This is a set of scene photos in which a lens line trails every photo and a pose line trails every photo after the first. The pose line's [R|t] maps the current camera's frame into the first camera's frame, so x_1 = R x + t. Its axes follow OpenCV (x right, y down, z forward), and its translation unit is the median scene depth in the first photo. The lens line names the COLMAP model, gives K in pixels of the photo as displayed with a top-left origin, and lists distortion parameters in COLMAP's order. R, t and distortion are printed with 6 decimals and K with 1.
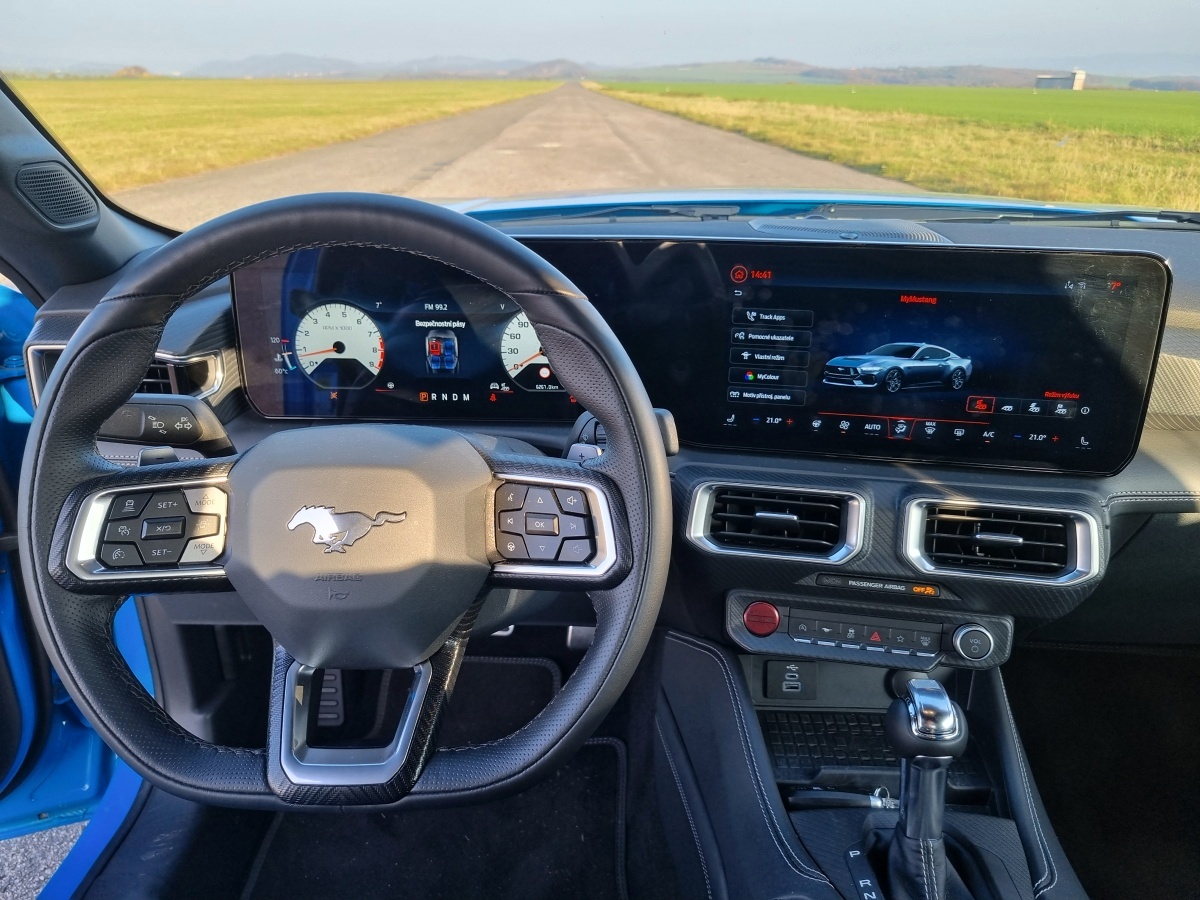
lens RADIAL K [[915.7, 0, 600.1], [0, 915.7, 454.2], [0, 0, 1]] dist [0.024320, -0.002210]
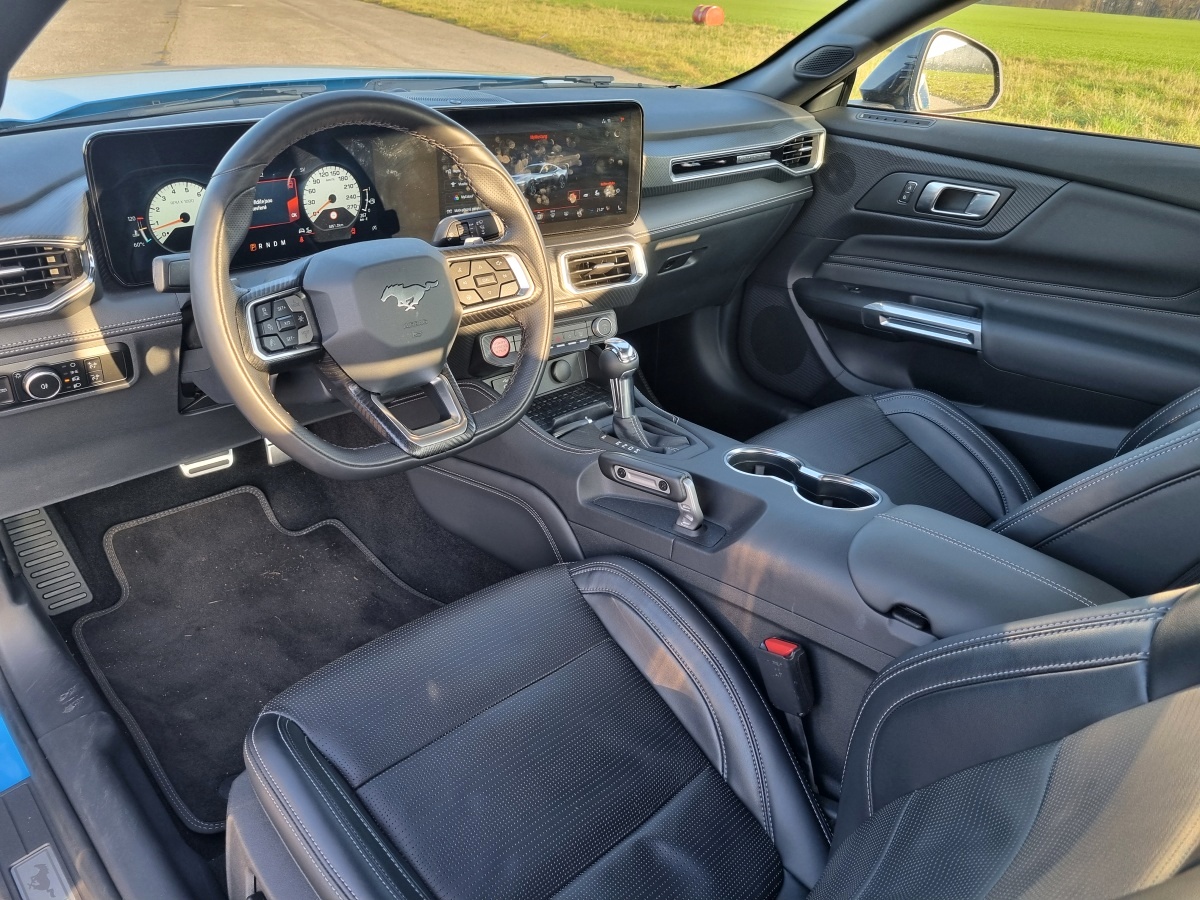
lens RADIAL K [[915.7, 0, 601.1], [0, 915.7, 448.3], [0, 0, 1]] dist [0.024320, -0.002210]
pose [[0.703205, -0.306925, 0.641327, -0.791953], [0.223878, 0.951725, 0.209995, 0.047564], [-0.674819, -0.004091, 0.737972, -0.322317]]
